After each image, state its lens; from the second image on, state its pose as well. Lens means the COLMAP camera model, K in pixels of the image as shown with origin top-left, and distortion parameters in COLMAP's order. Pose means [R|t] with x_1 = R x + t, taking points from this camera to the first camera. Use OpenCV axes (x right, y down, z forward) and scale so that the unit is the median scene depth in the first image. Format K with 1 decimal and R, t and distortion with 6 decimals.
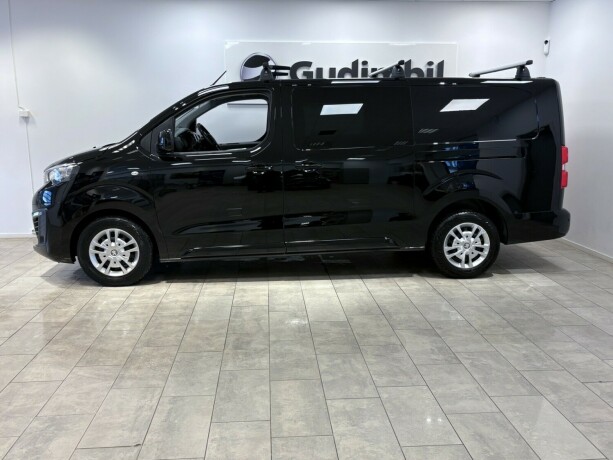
lens RADIAL K [[571.7, 0, 306.5], [0, 571.7, 230.0], [0, 0, 1]] dist [0.020474, -0.004845]
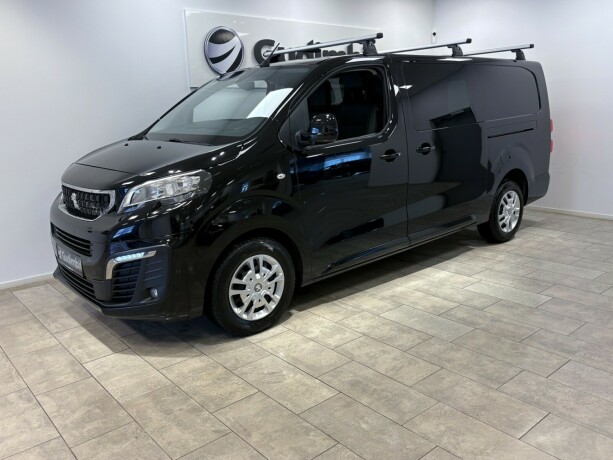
lens RADIAL K [[522.9, 0, 306.5], [0, 522.9, 230.0], [0, 0, 1]] dist [0.008410, -0.001973]
pose [[0.803306, -0.159864, 0.573710, -0.655588], [0.143388, 0.986879, 0.074222, -0.072916], [-0.578048, 0.022640, 0.815689, 0.424012]]
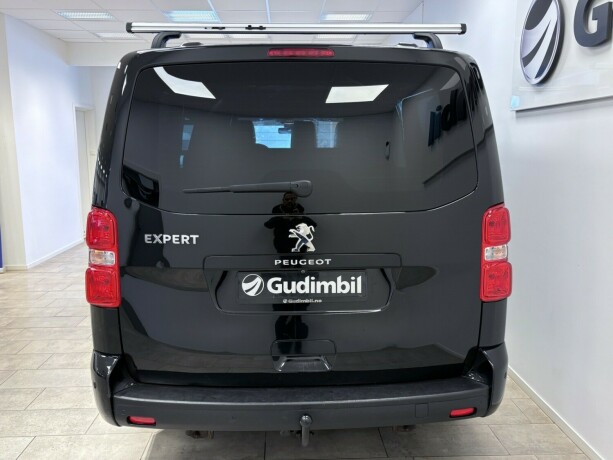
lens RADIAL K [[557.5, 0, 306.5], [0, 557.5, 230.0], [0, 0, 1]] dist [-0.002315, -0.005284]
pose [[-0.033179, 0.150522, -0.988050, 0.512106], [-0.186473, 0.970303, 0.154080, -0.228584], [0.981900, 0.189357, -0.004125, 1.185719]]
